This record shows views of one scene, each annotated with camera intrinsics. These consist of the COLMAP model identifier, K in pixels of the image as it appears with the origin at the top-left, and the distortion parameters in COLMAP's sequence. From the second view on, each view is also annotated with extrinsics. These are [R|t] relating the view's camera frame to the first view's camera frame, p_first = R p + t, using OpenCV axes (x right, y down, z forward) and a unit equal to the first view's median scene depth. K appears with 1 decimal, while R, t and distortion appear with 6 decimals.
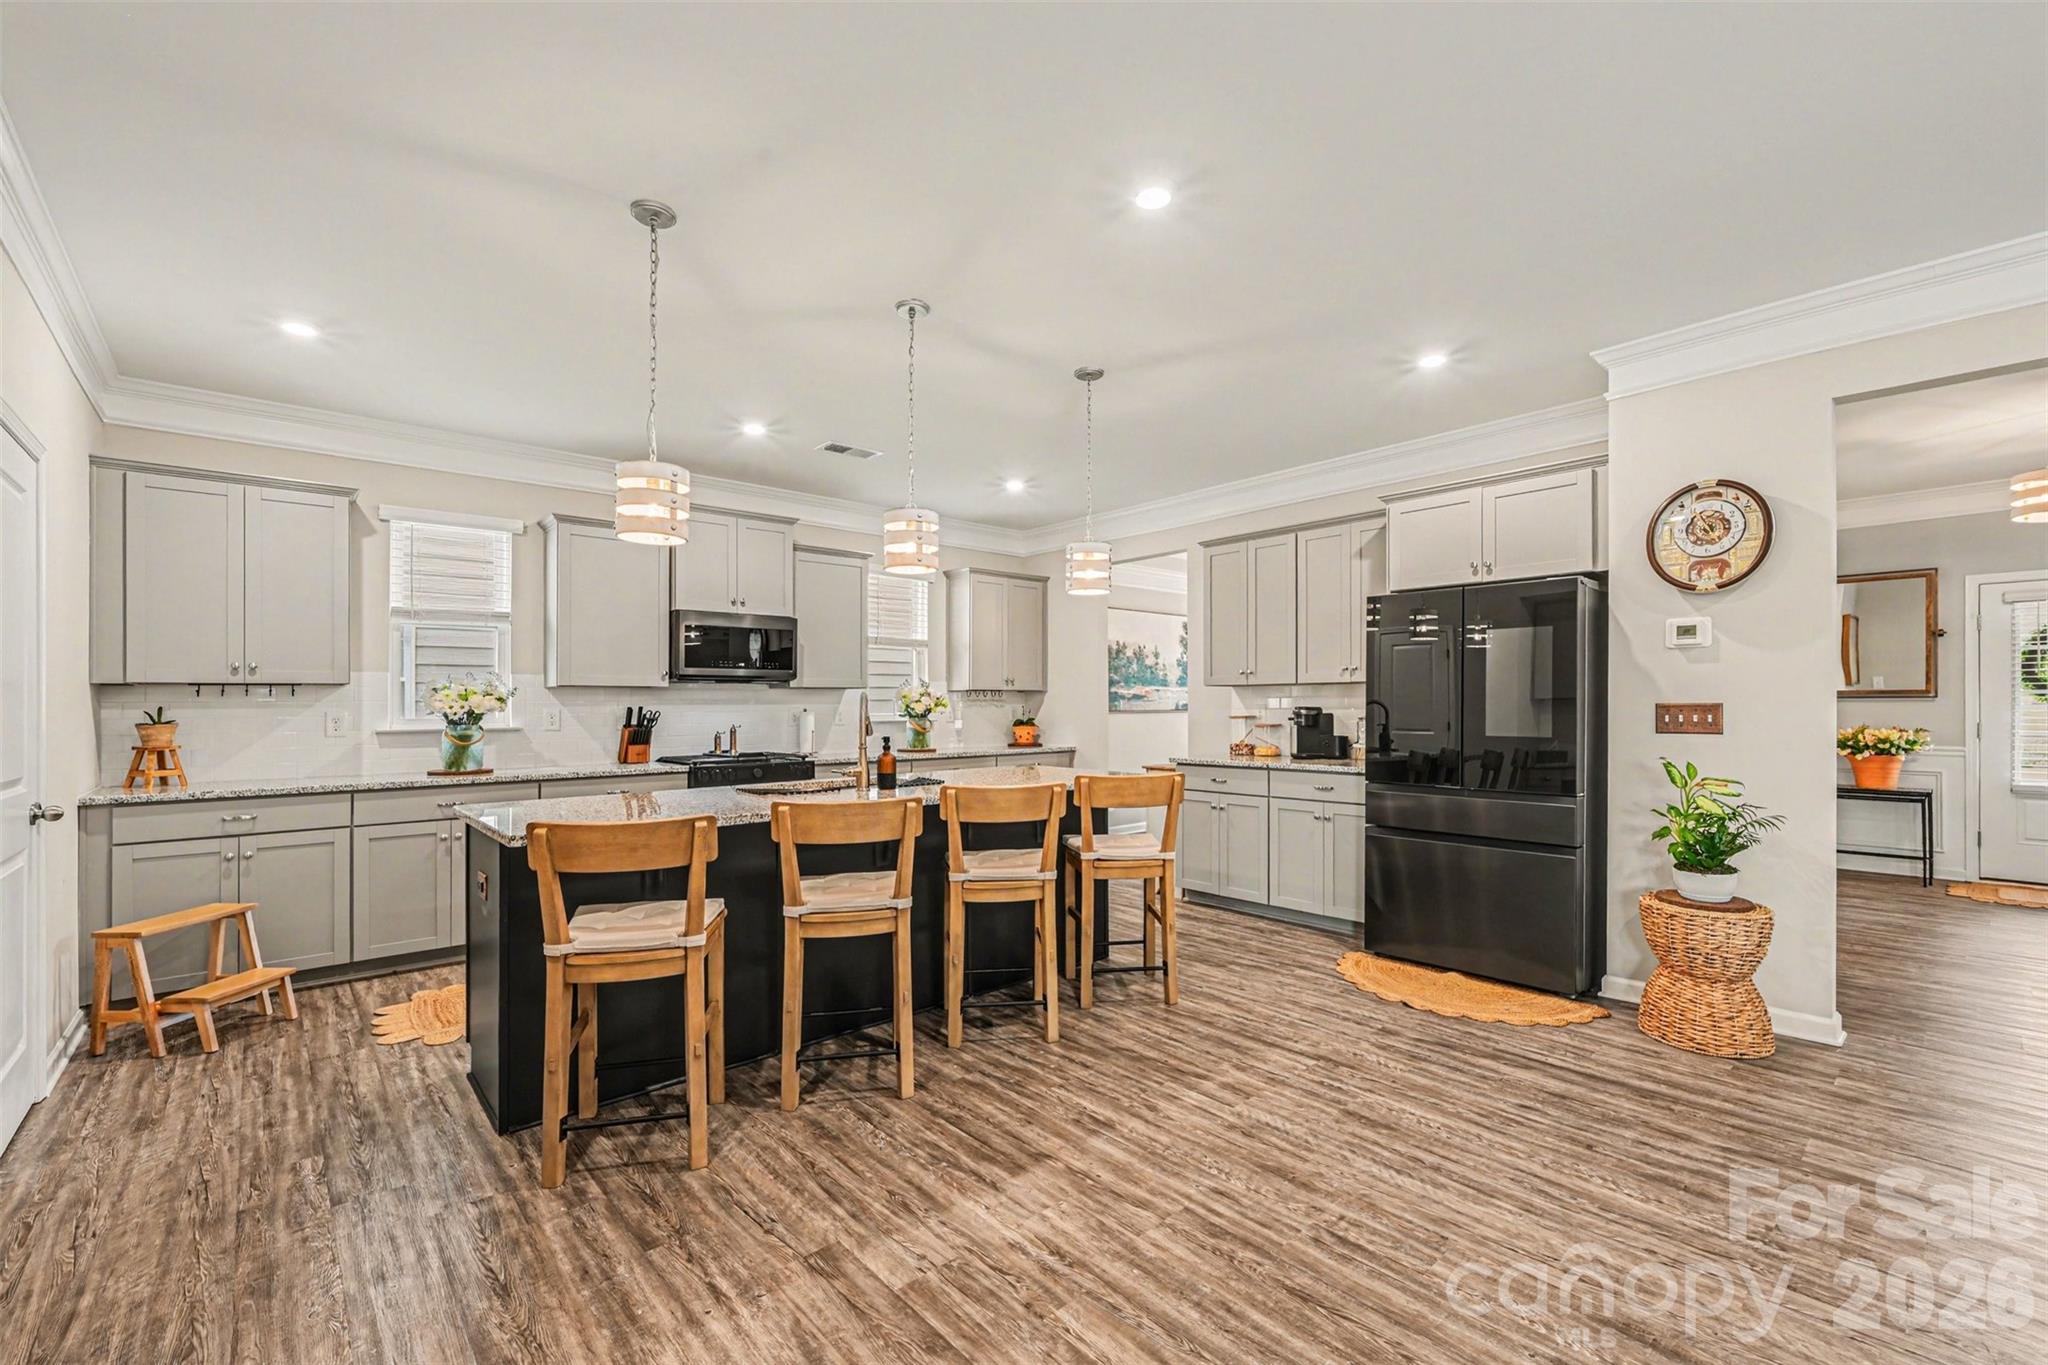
lens RADIAL K [[851.4, 0, 1023.4], [0, 851.4, 704.0], [0, 0, 1]] dist [0.002914, 0.000388]
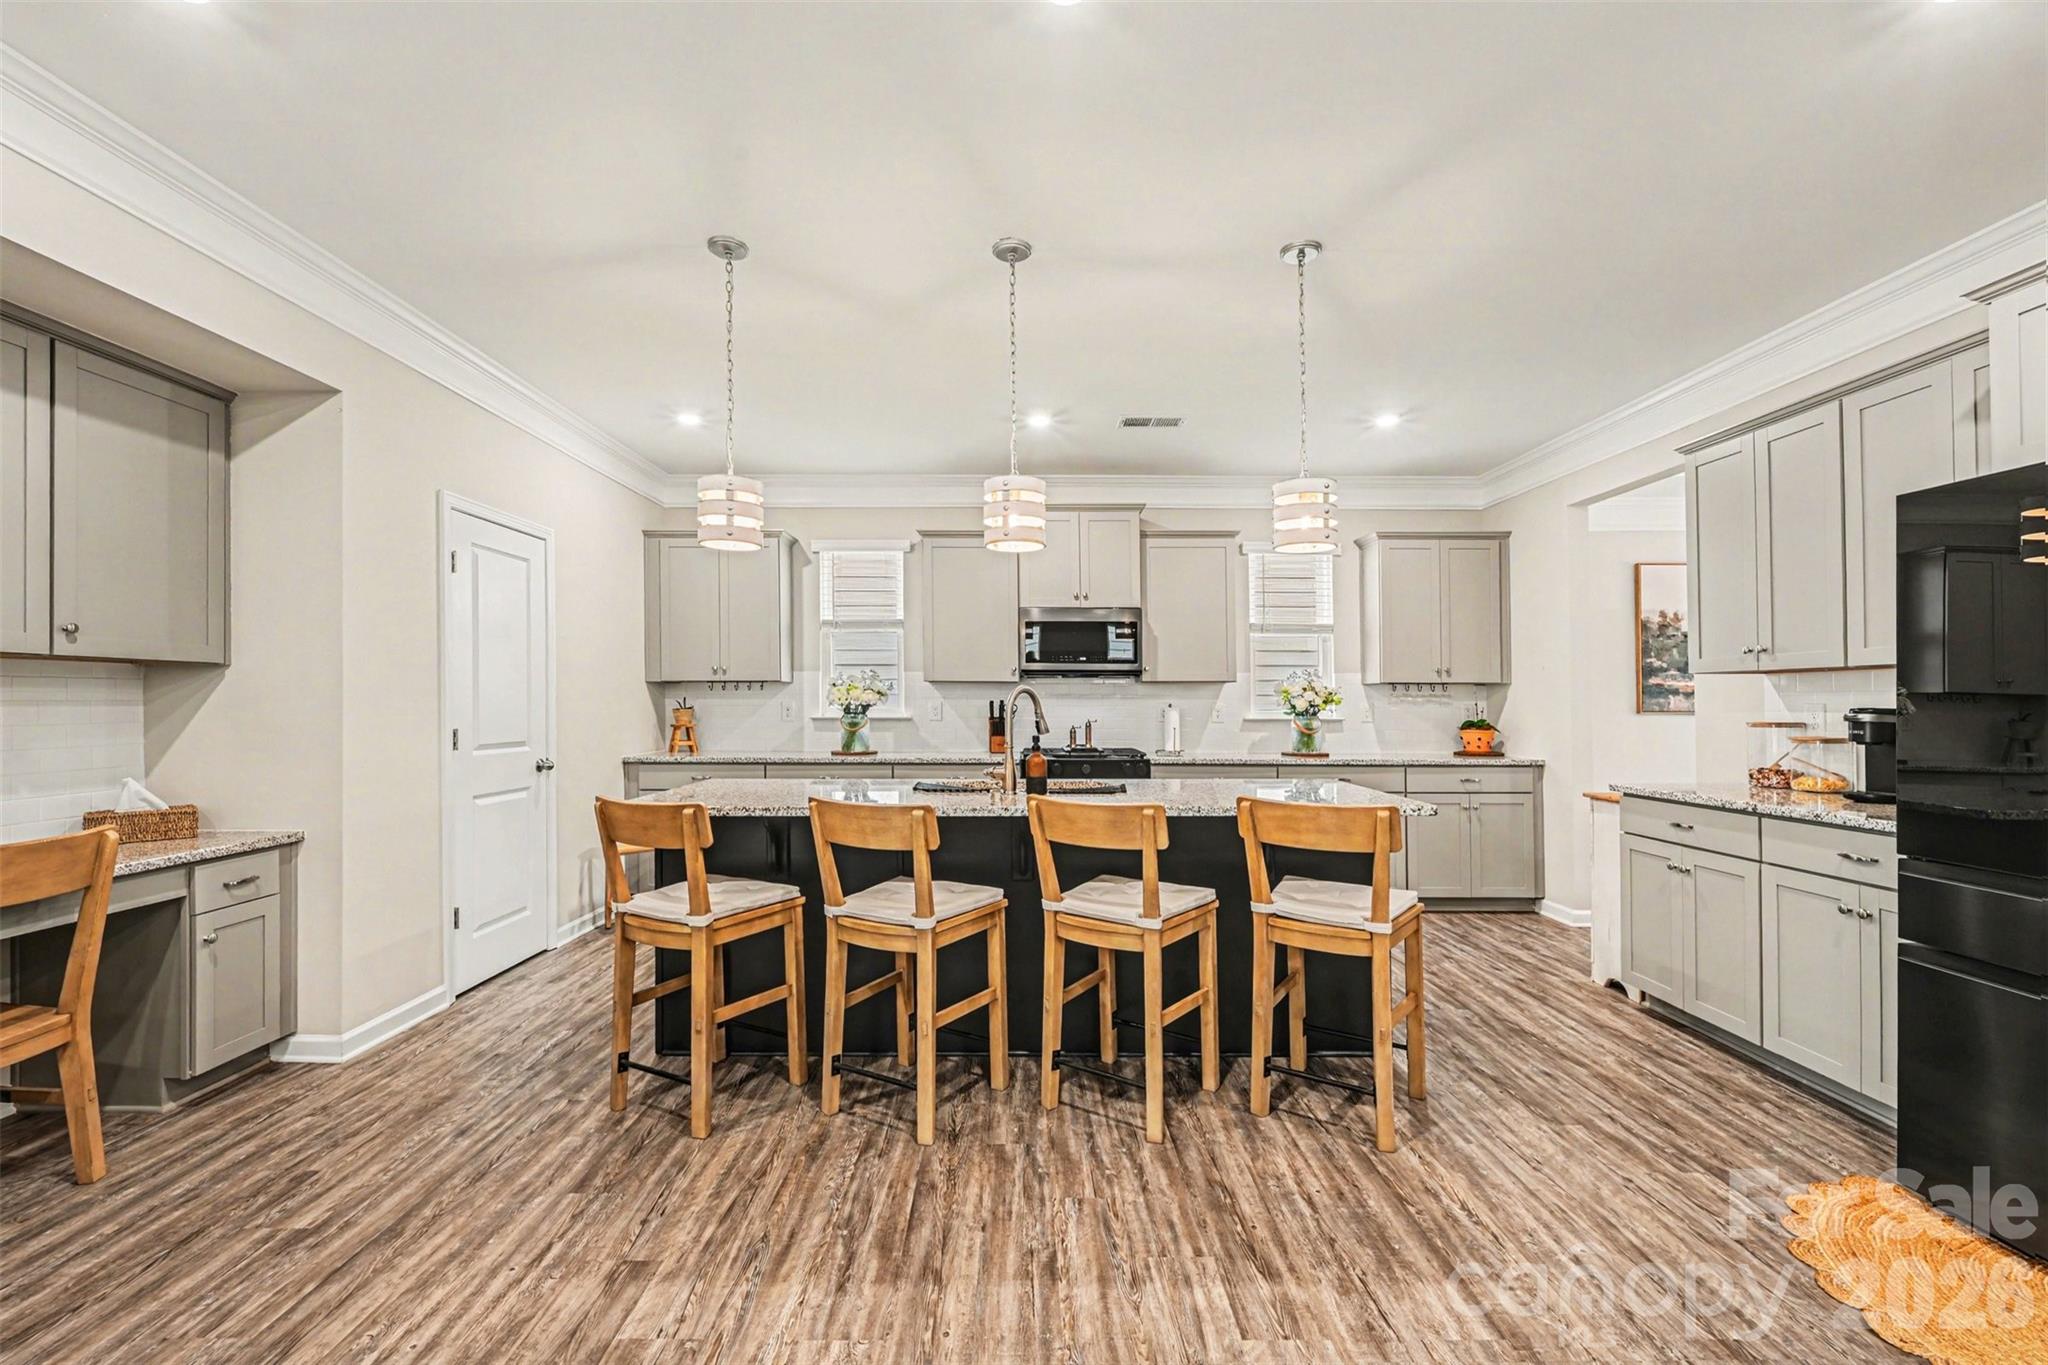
lens RADIAL K [[850.3, 0, 1030.4], [0, 850.3, 693.9], [0, 0, 1]] dist [-0.000196, 0.000259]
pose [[0.751019, 0.002393, -0.660276, 0.317914], [-0.006277, 0.999974, -0.003515, -0.001645], [0.660250, 0.006784, 0.751015, 0.245343]]
